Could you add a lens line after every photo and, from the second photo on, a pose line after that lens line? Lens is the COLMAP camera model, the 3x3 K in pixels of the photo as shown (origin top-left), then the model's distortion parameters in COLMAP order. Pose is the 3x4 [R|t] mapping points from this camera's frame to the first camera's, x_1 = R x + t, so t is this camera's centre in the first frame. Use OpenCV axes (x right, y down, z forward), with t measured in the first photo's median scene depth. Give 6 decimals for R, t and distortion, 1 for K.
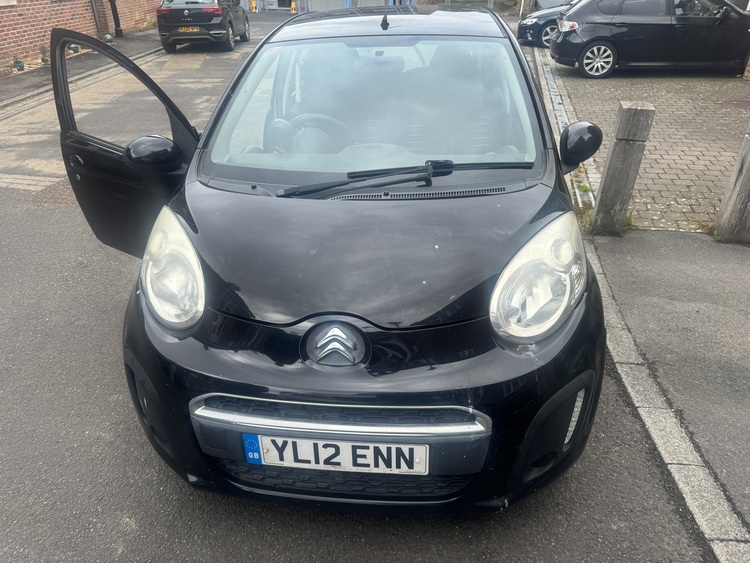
lens RADIAL K [[531.5, 0, 373.9], [0, 531.5, 282.5], [0, 0, 1]] dist [0.020323, -0.017848]
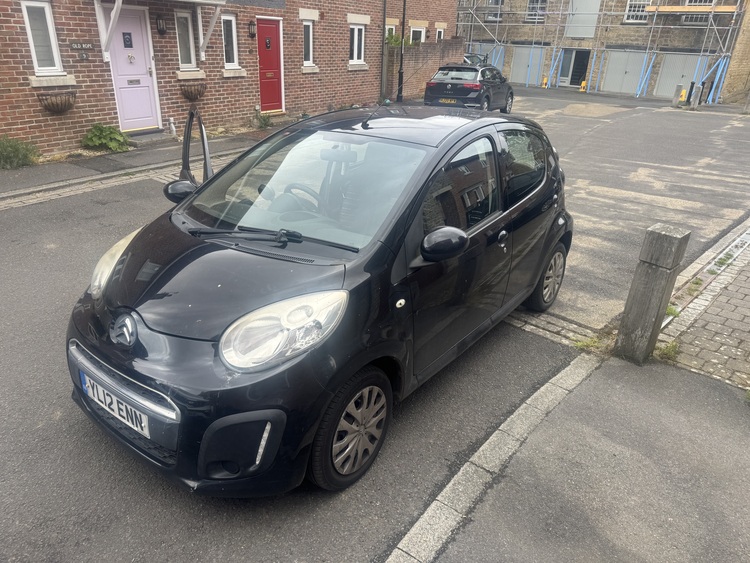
lens RADIAL K [[531.5, 0, 382.3], [0, 531.5, 286.3], [0, 0, 1]] dist [0.020323, -0.017848]
pose [[0.860854, 0.239917, -0.448743, 0.514097], [-0.285271, 0.957801, -0.035173, -0.064789], [0.421368, 0.158292, 0.892968, -0.021791]]
